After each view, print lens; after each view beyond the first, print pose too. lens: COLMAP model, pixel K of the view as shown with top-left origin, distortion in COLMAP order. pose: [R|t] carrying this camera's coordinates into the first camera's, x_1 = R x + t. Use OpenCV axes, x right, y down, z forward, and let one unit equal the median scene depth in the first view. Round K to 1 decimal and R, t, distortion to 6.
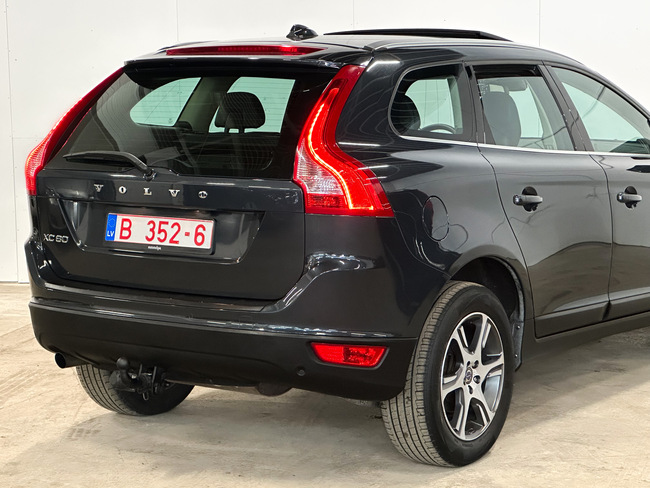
lens RADIAL K [[1530.7, 0, 325.4], [0, 1530.7, 242.2], [0, 0, 1]] dist [0.024772, 0.000000]
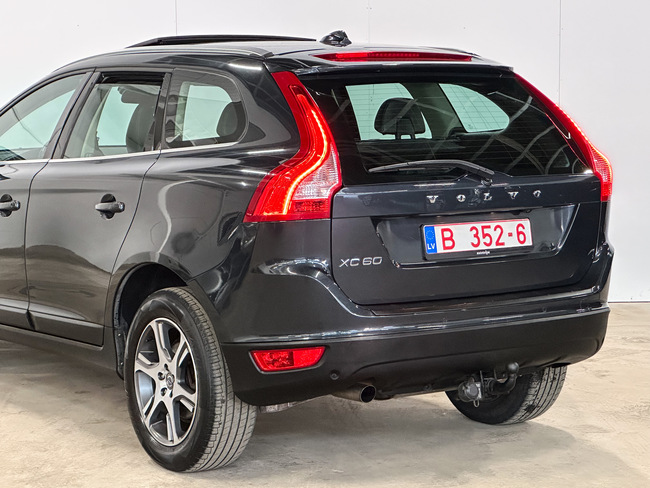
lens RADIAL K [[1713.1, 0, 324.6], [0, 1713.1, 241.5], [0, 0, 1]] dist [0.227283, 0.000000]
pose [[0.340711, -0.091396, 0.935715, -1.174608], [0.107680, 0.992508, 0.057735, -0.078165], [-0.933981, 0.081086, 0.348000, 0.689920]]
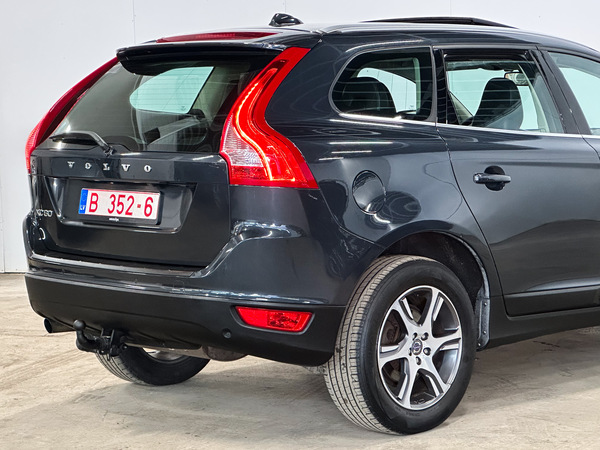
lens RADIAL K [[1579.3, 0, 300.4], [0, 1579.3, 226.6], [0, 0, 1]] dist [-0.075161, 0.000000]
pose [[0.979114, 0.006145, -0.203218, 0.237270], [-0.011263, 0.999648, -0.024042, 0.033289], [0.202998, 0.025828, 0.978838, -0.058229]]
